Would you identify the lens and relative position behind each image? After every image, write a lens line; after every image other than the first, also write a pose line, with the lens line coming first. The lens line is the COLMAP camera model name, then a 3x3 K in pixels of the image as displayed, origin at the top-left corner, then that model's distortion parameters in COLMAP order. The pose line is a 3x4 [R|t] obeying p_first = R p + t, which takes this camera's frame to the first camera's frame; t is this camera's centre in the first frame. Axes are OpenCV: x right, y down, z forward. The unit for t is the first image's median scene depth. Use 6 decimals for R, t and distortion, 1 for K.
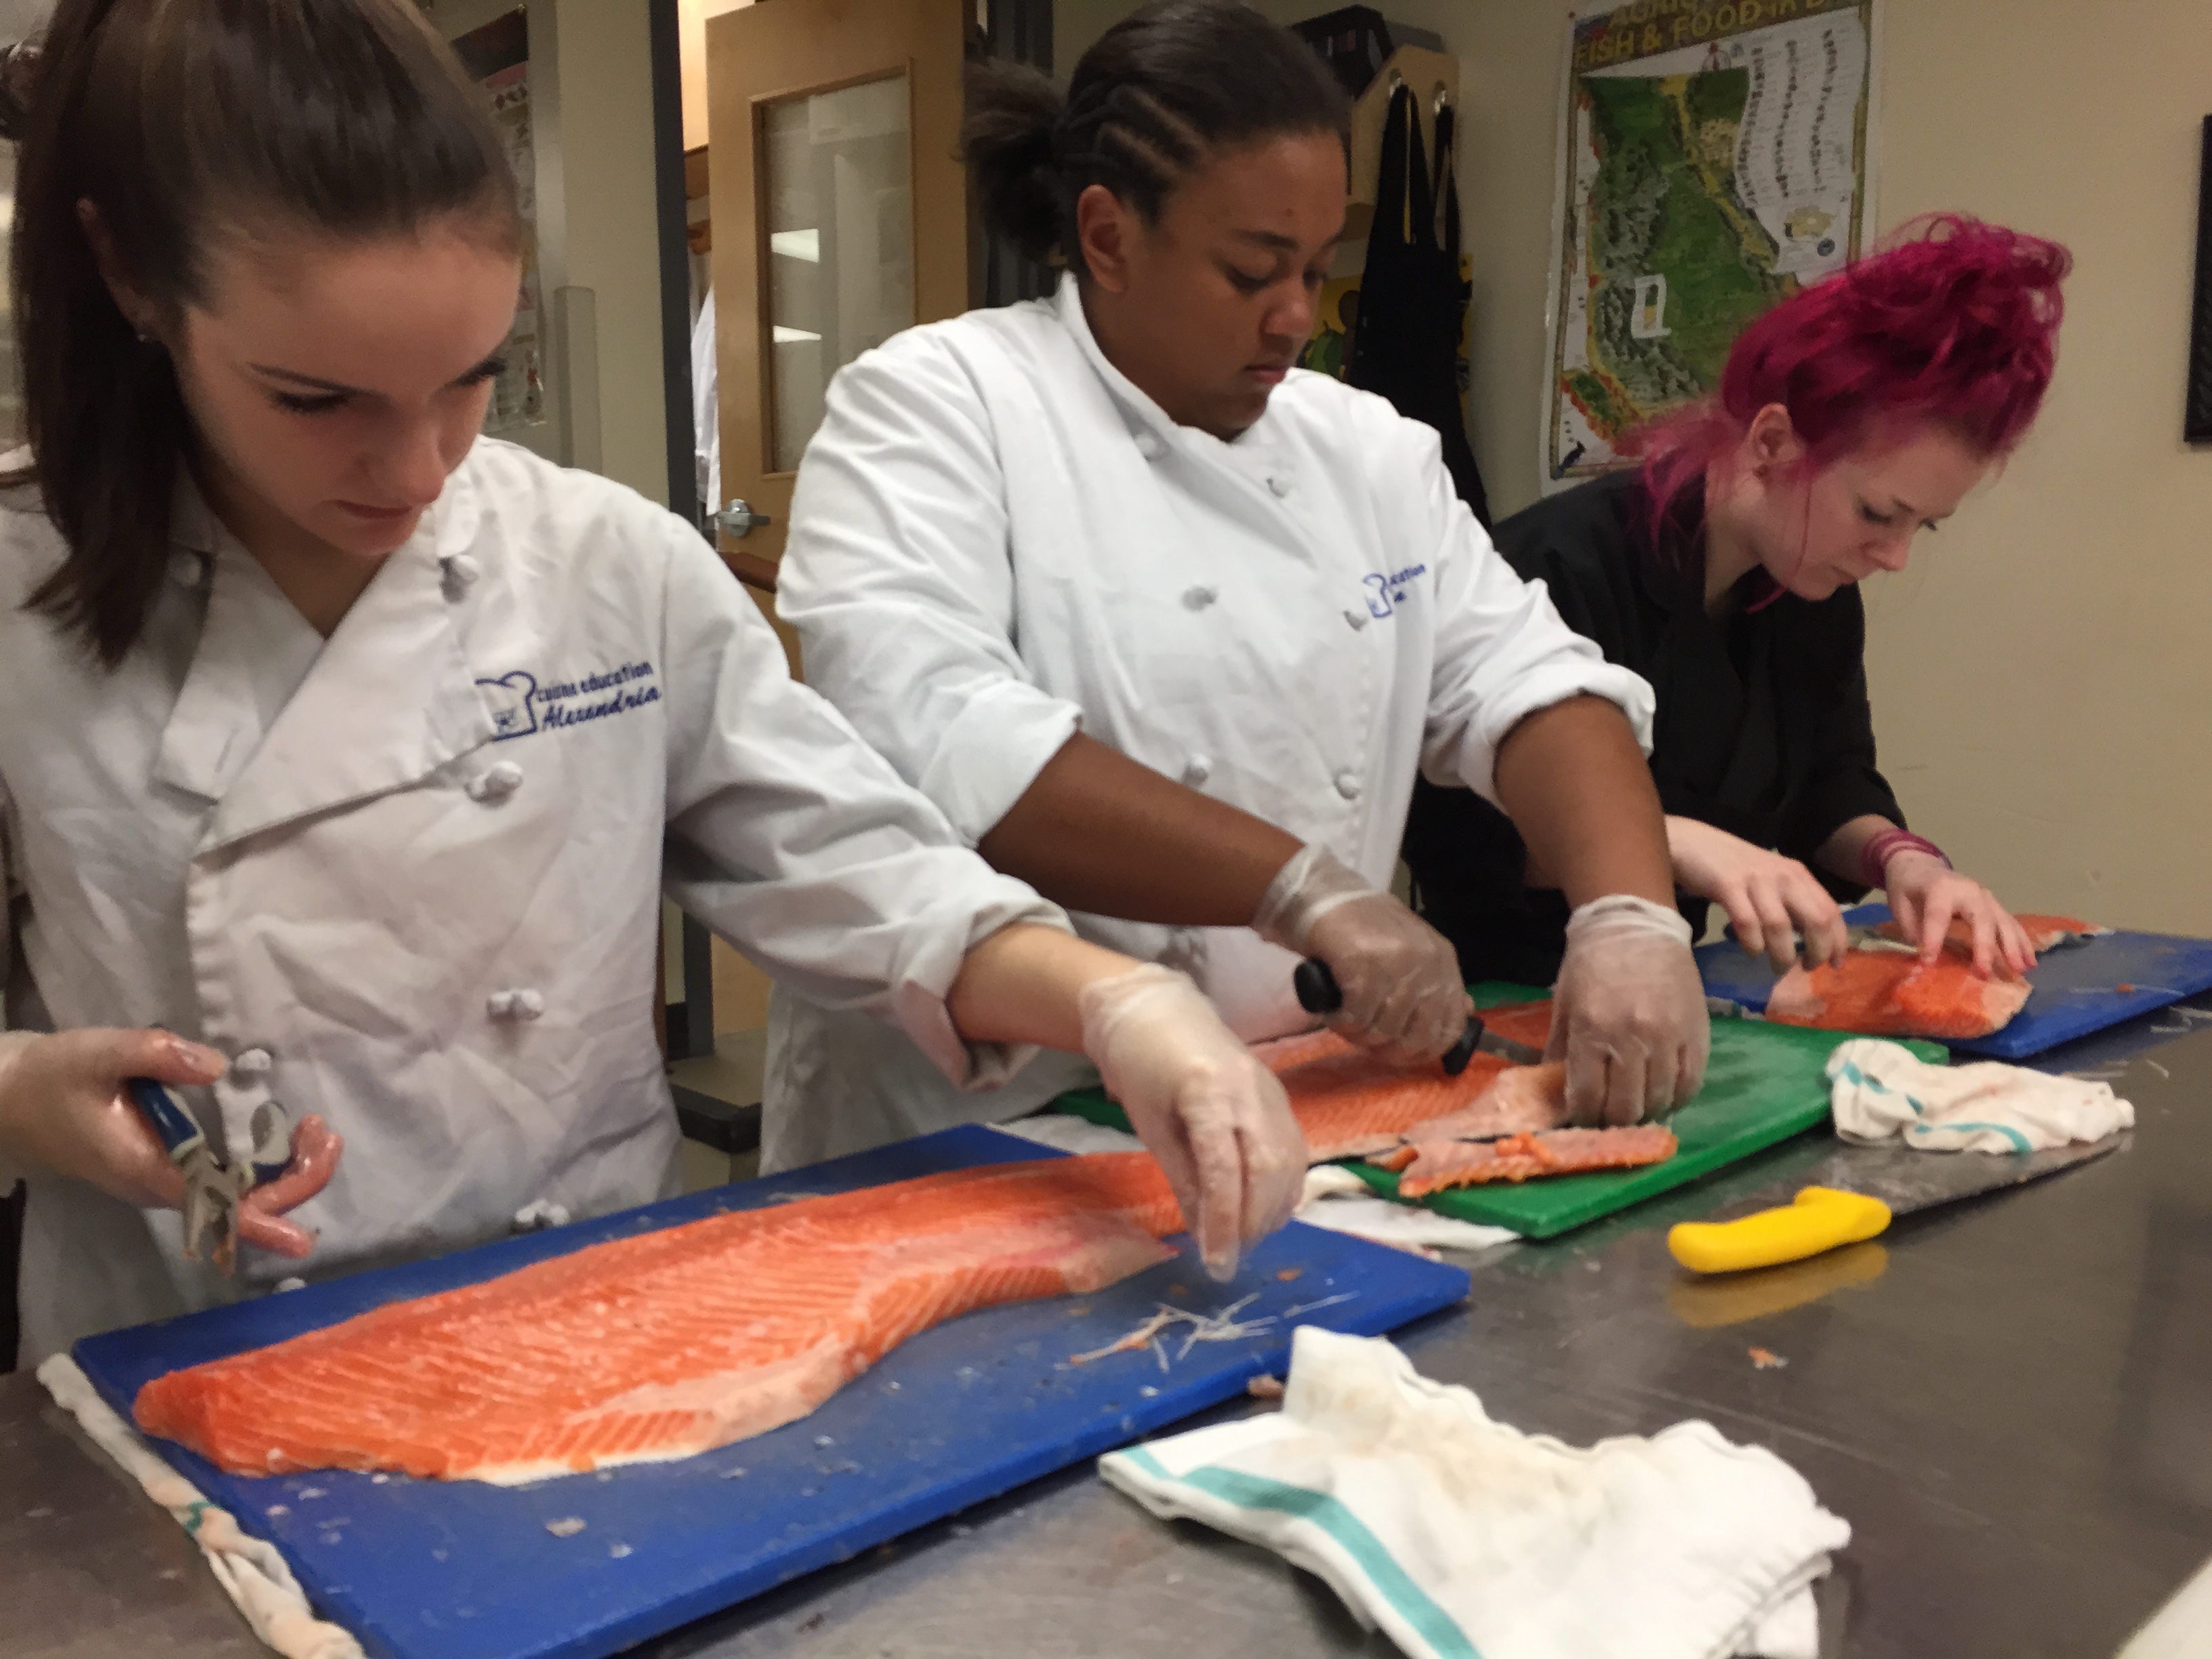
lens RADIAL K [[1886.7, 0, 1110.6], [0, 1886.7, 841.7], [0, 0, 1]] dist [0.008499, 0.002516]
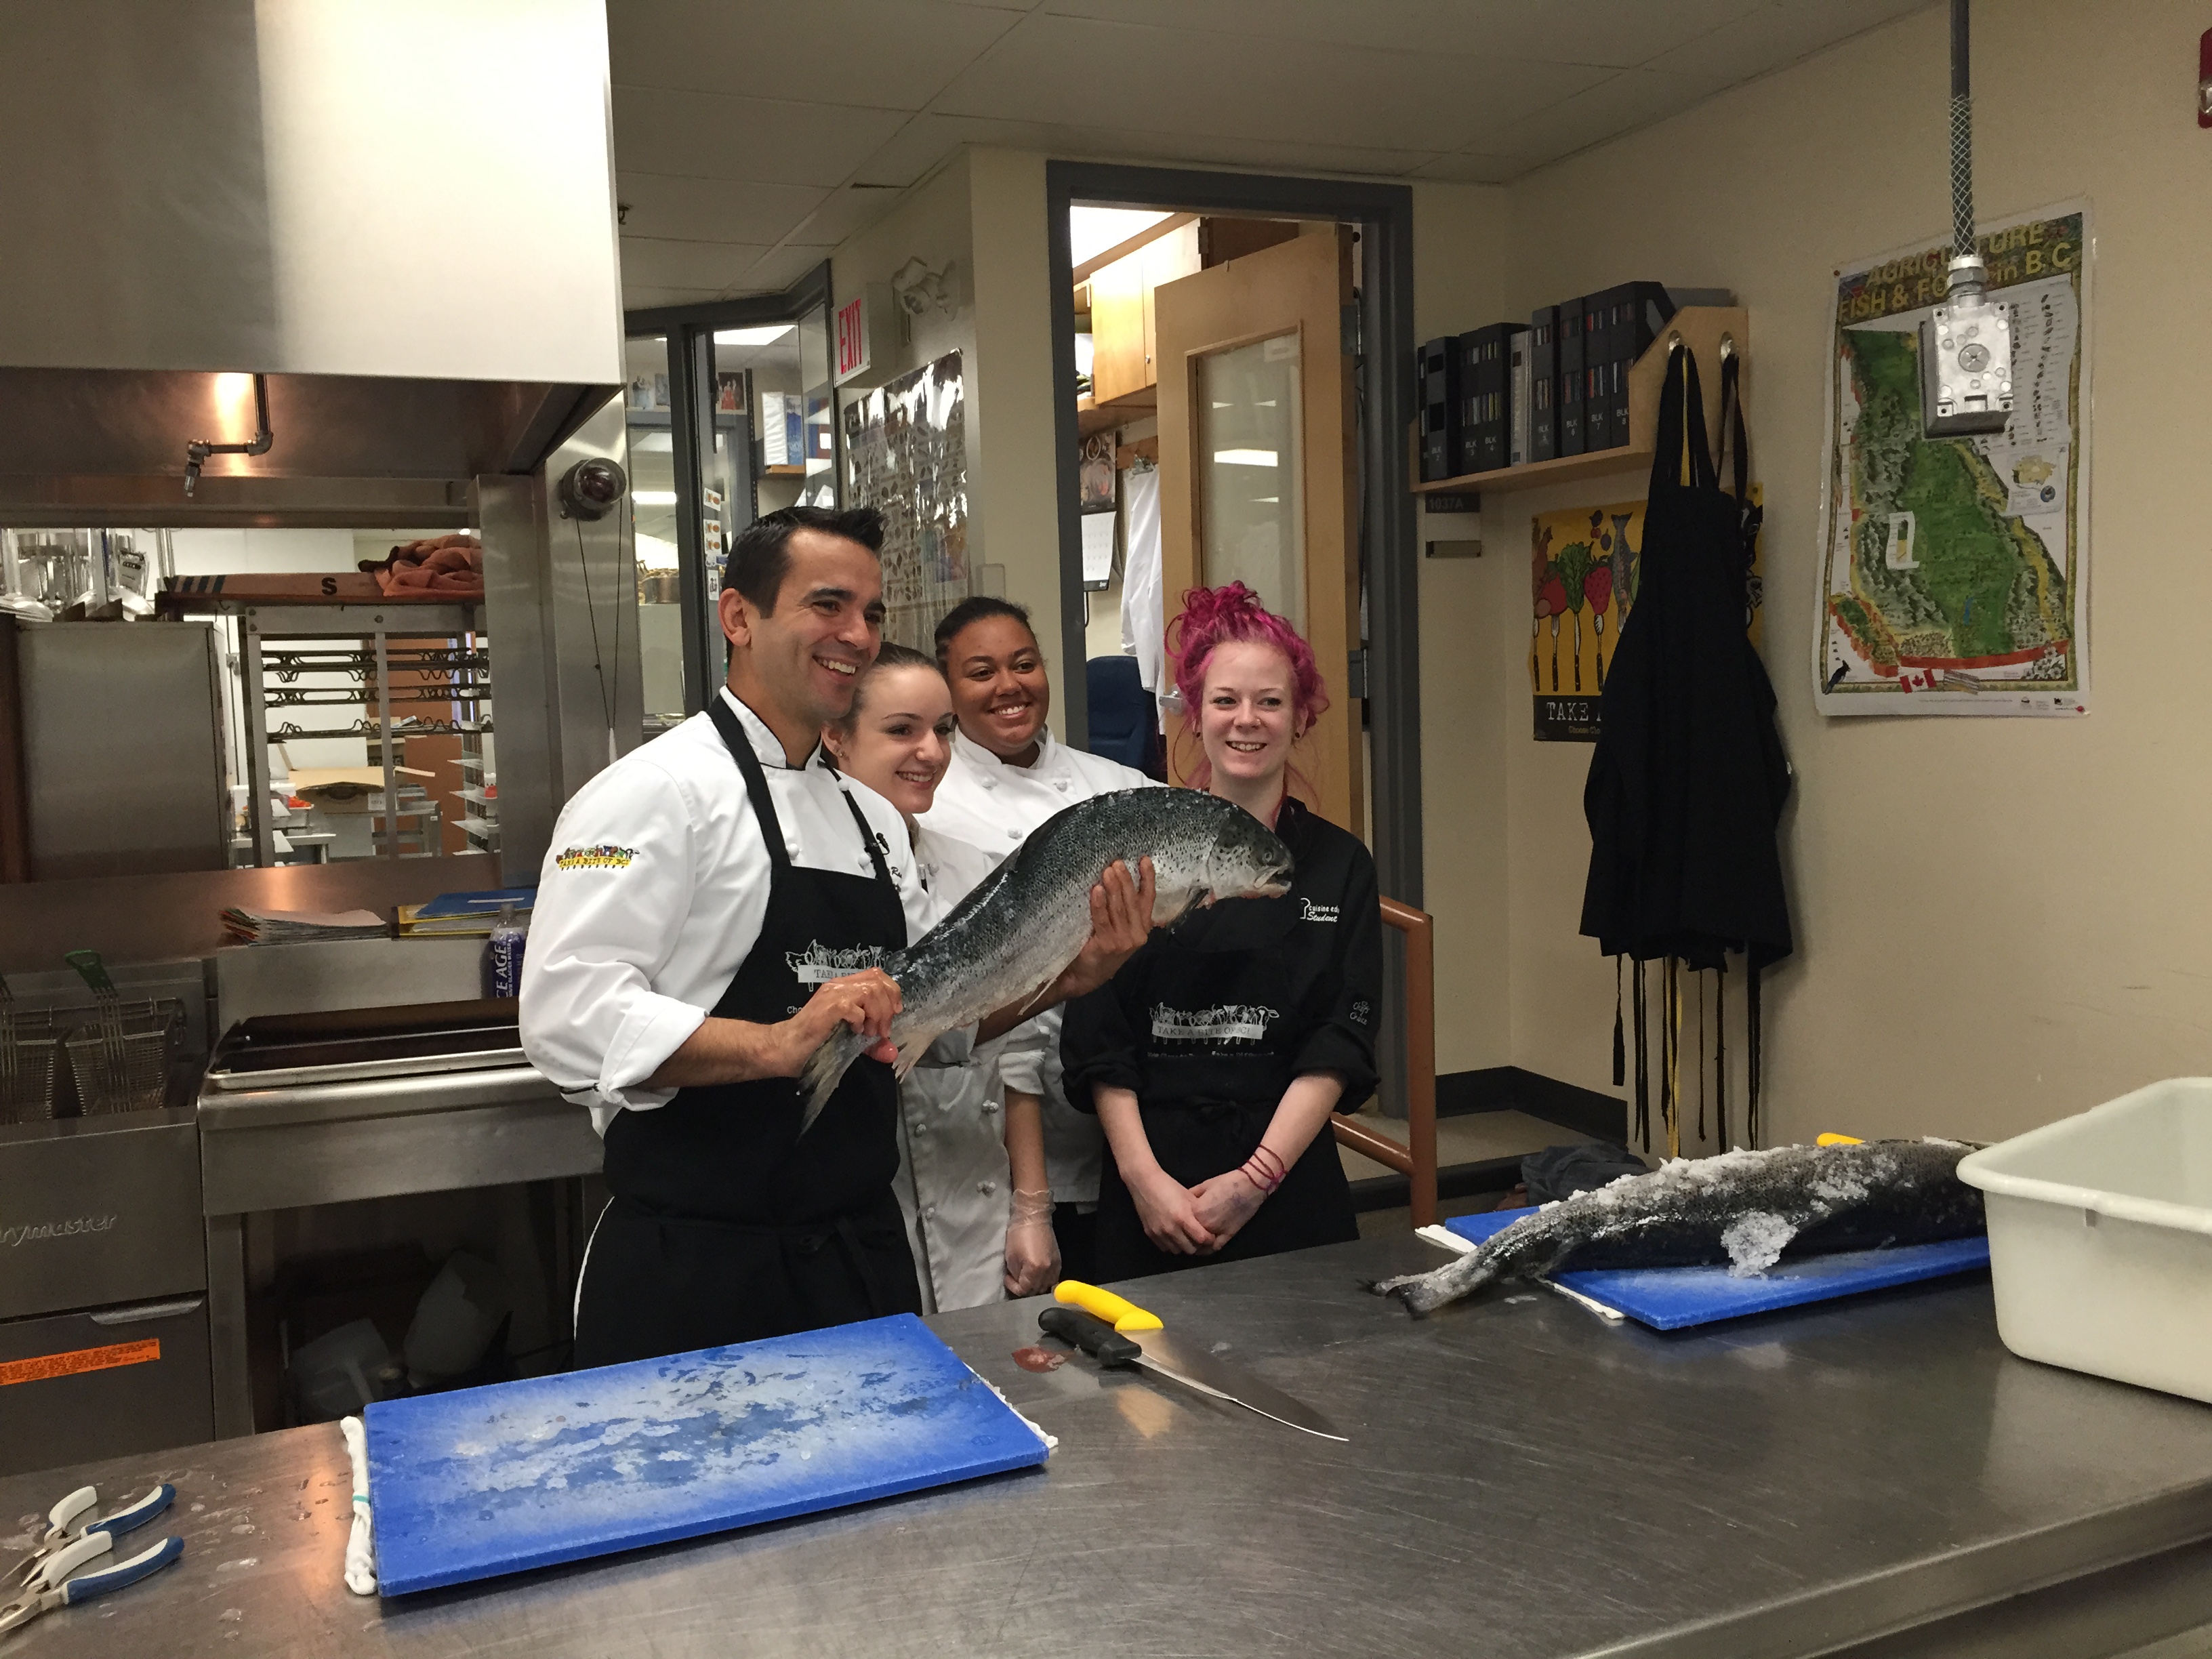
lens RADIAL K [[1886.7, 0, 1104.5], [0, 1886.7, 819.1], [0, 0, 1]] dist [0.008499, 0.002516]
pose [[0.935279, 0.013664, -0.353648, 0.242683], [-0.025302, 0.999279, -0.028306, -0.082710], [0.353006, 0.035422, 0.934950, -0.158676]]
